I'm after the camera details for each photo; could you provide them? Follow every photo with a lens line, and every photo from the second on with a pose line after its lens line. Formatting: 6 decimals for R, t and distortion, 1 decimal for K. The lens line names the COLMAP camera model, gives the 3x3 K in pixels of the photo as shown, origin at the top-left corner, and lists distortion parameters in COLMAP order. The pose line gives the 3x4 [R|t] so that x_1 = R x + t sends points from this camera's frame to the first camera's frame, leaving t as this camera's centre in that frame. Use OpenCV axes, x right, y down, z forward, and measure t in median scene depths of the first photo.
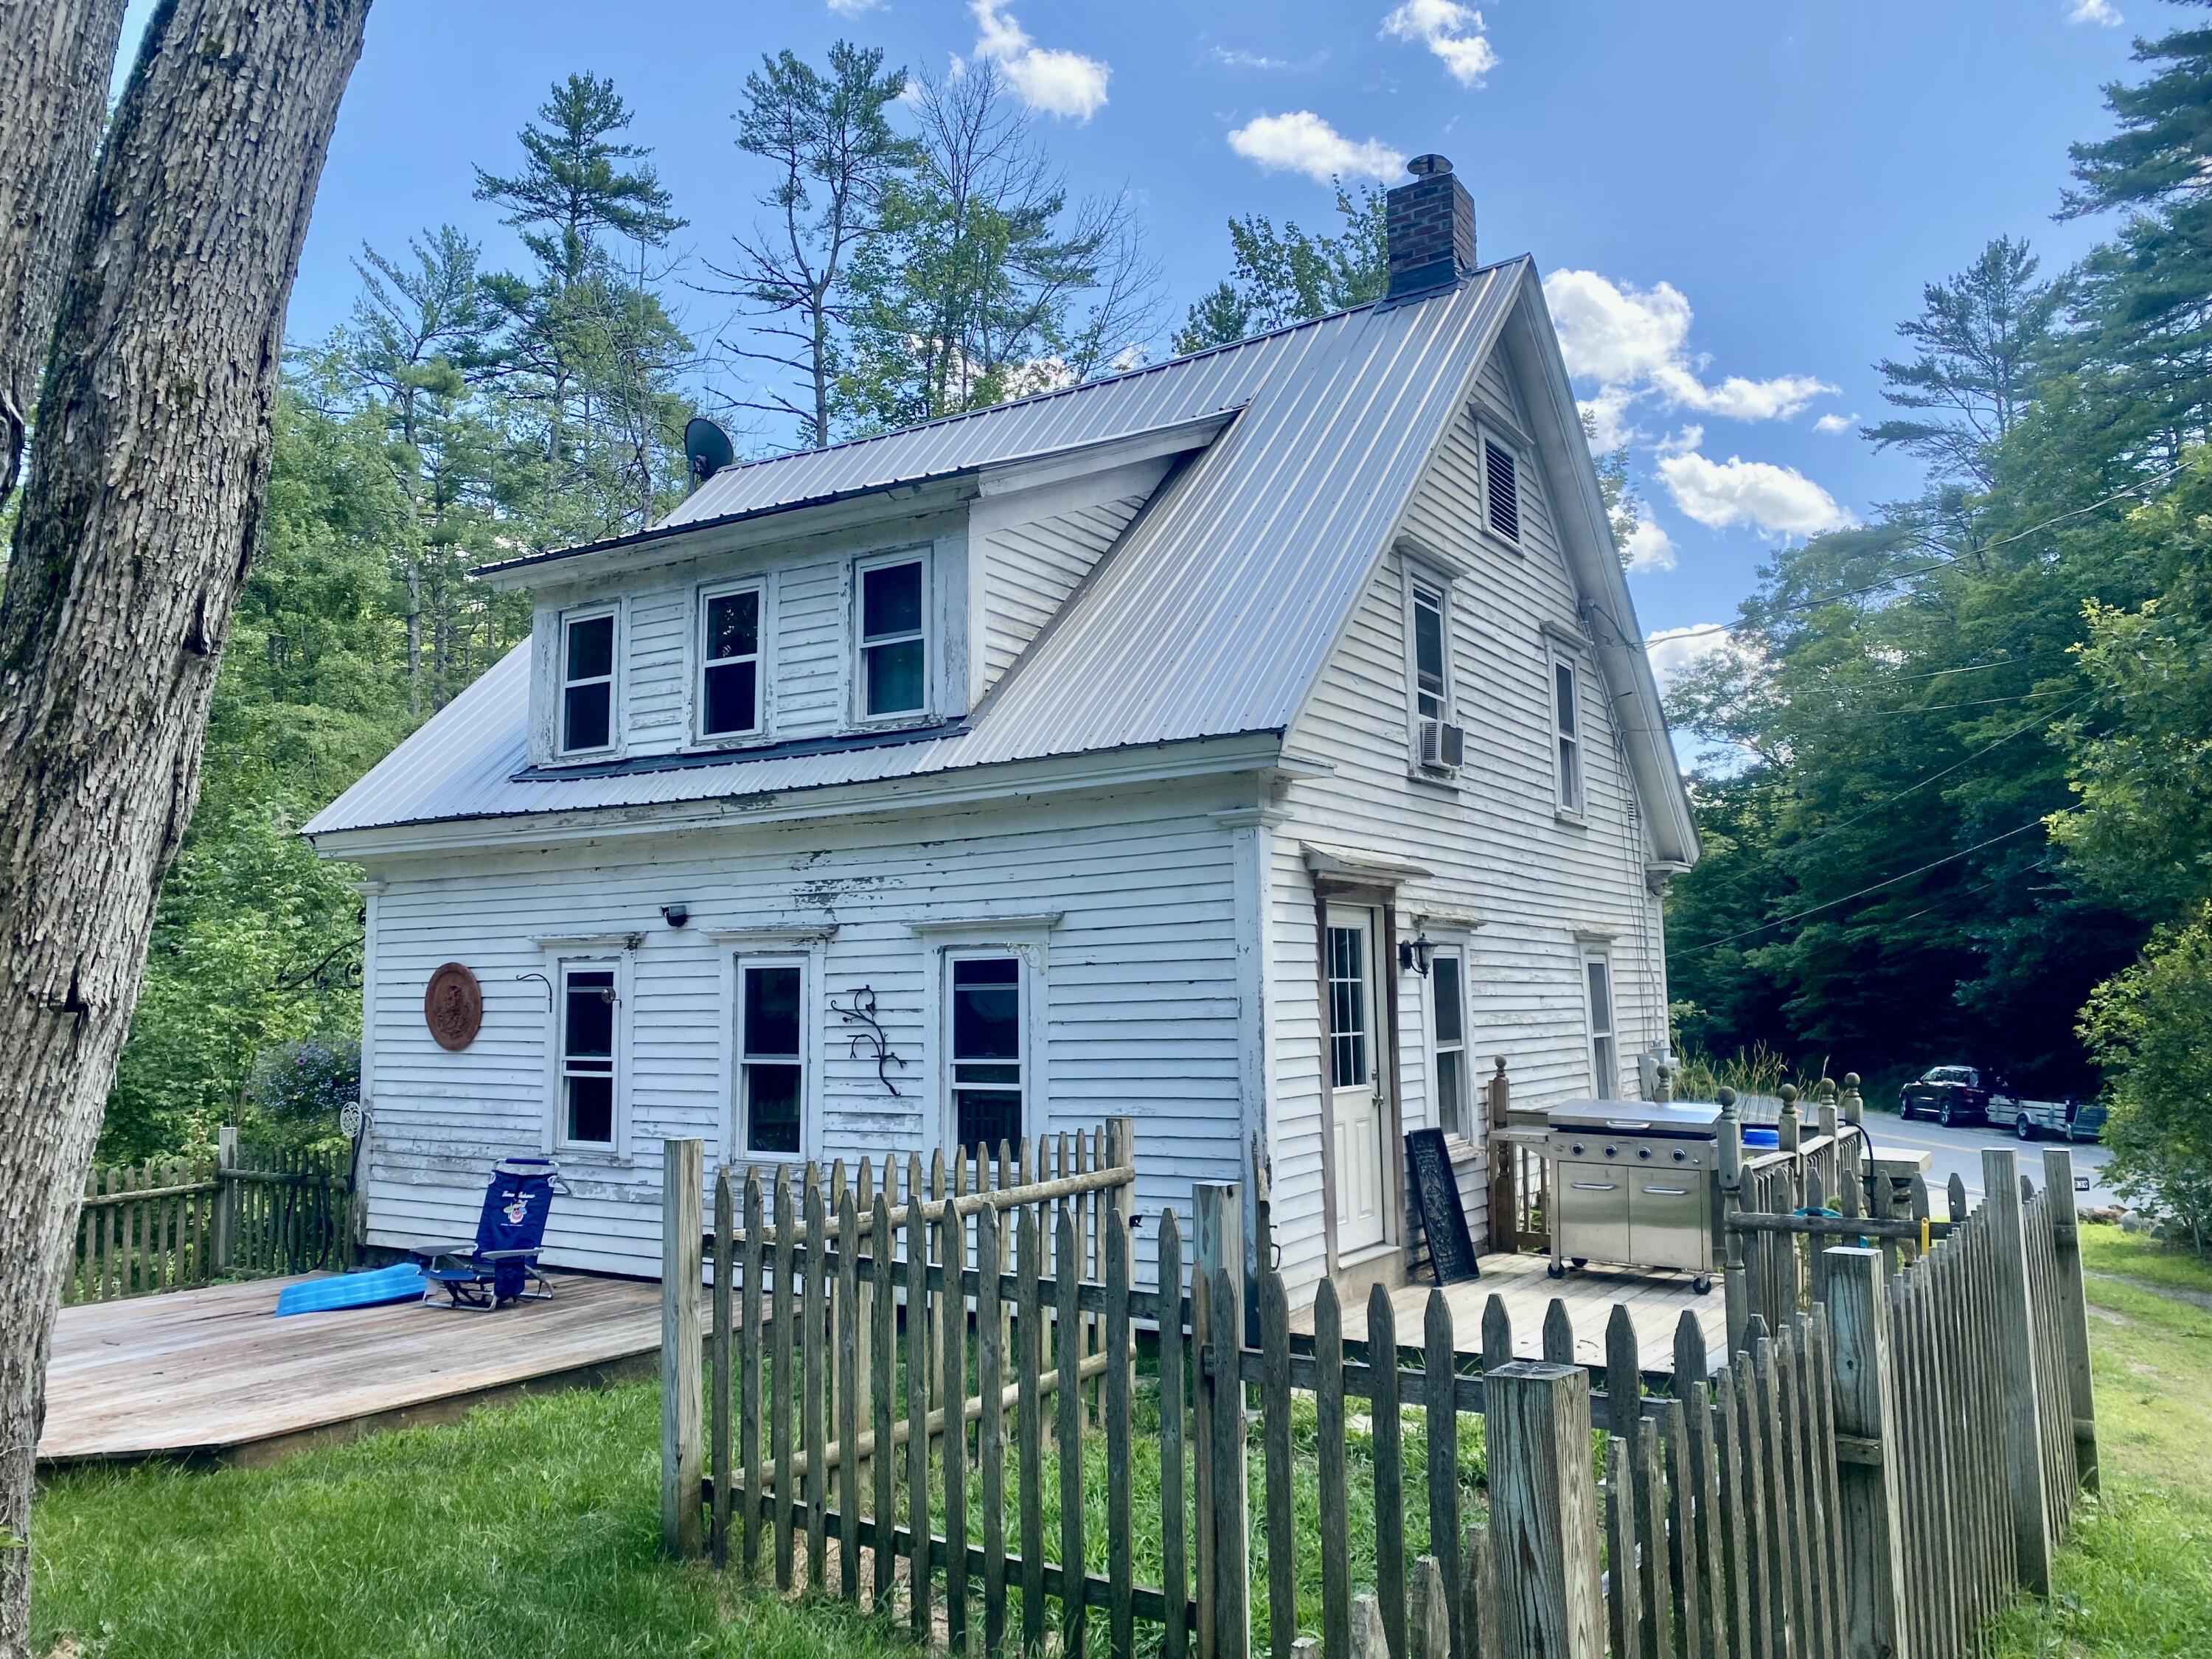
lens RADIAL K [[1684.9, 0, 1099.9], [0, 1684.9, 797.9], [0, 0, 1]] dist [0.136932, -0.387907]
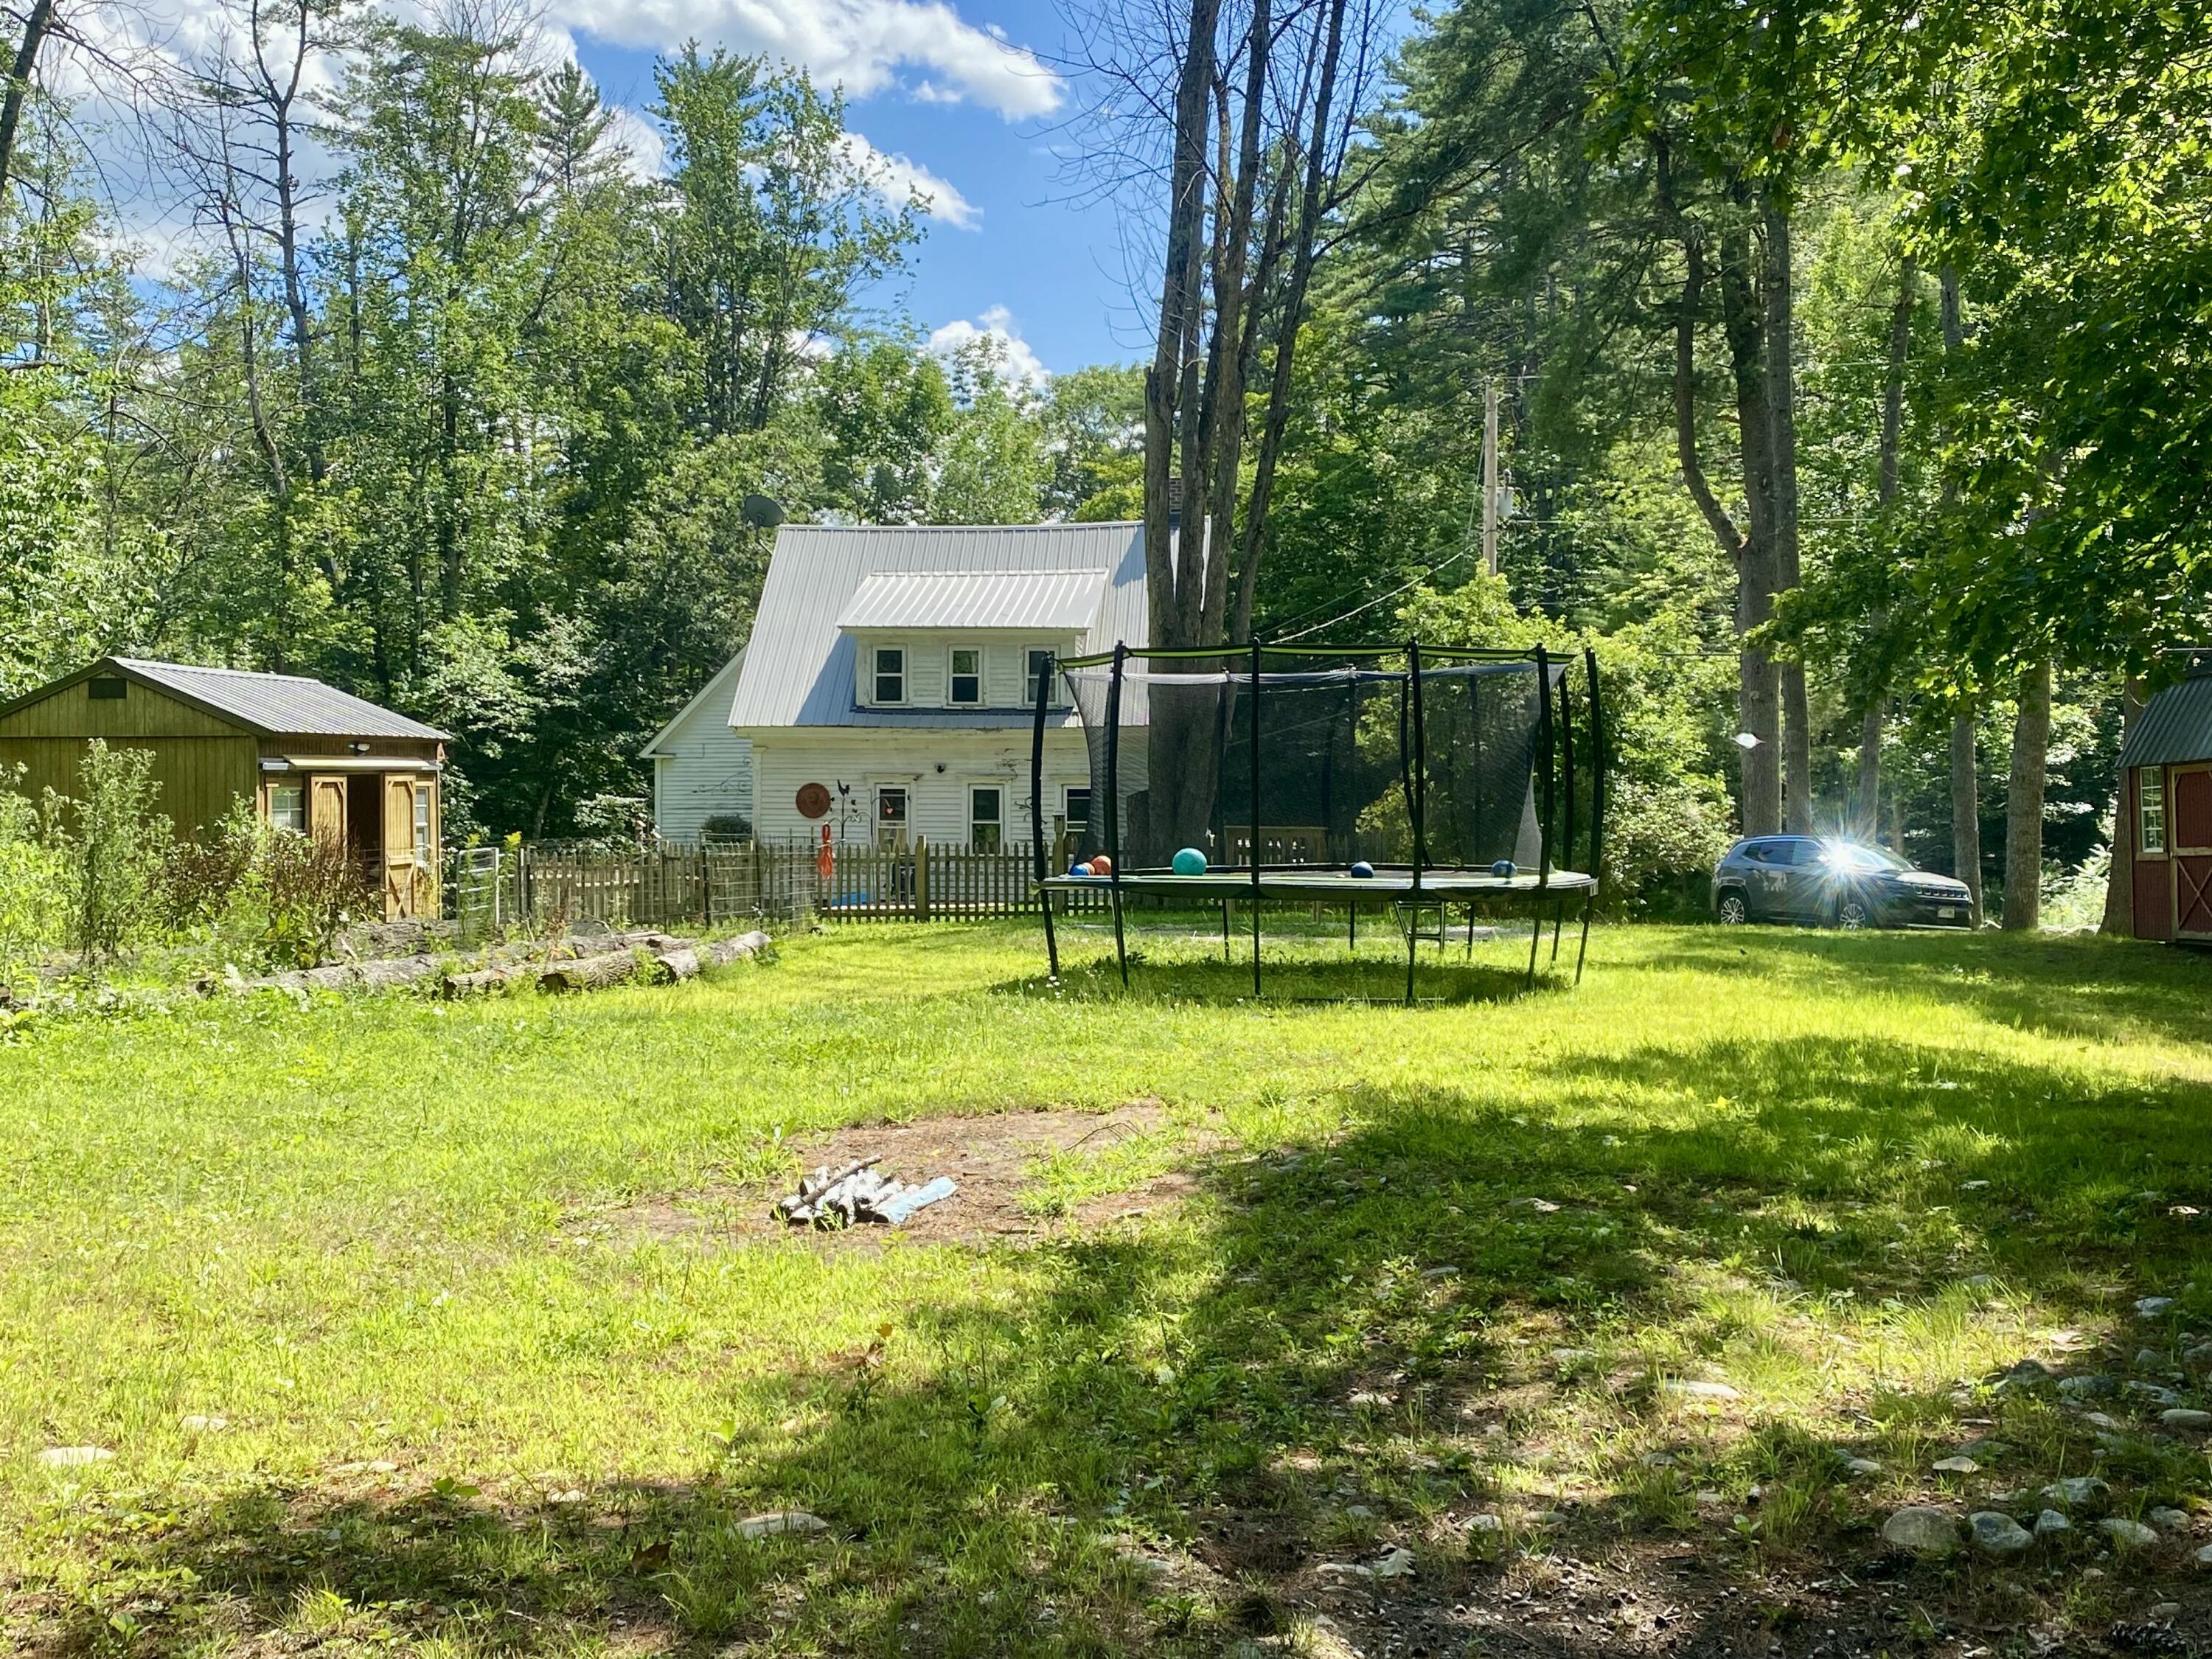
lens RADIAL K [[2515.0, 0, 1106.0], [0, 2515.0, 829.5], [0, 0, 1]] dist [-0.004561, -0.001381]
pose [[0.890377, 0.014904, 0.454981, -1.659974], [-0.068543, 0.992459, 0.101625, -0.234499], [-0.450035, -0.121670, 0.884683, -2.421271]]
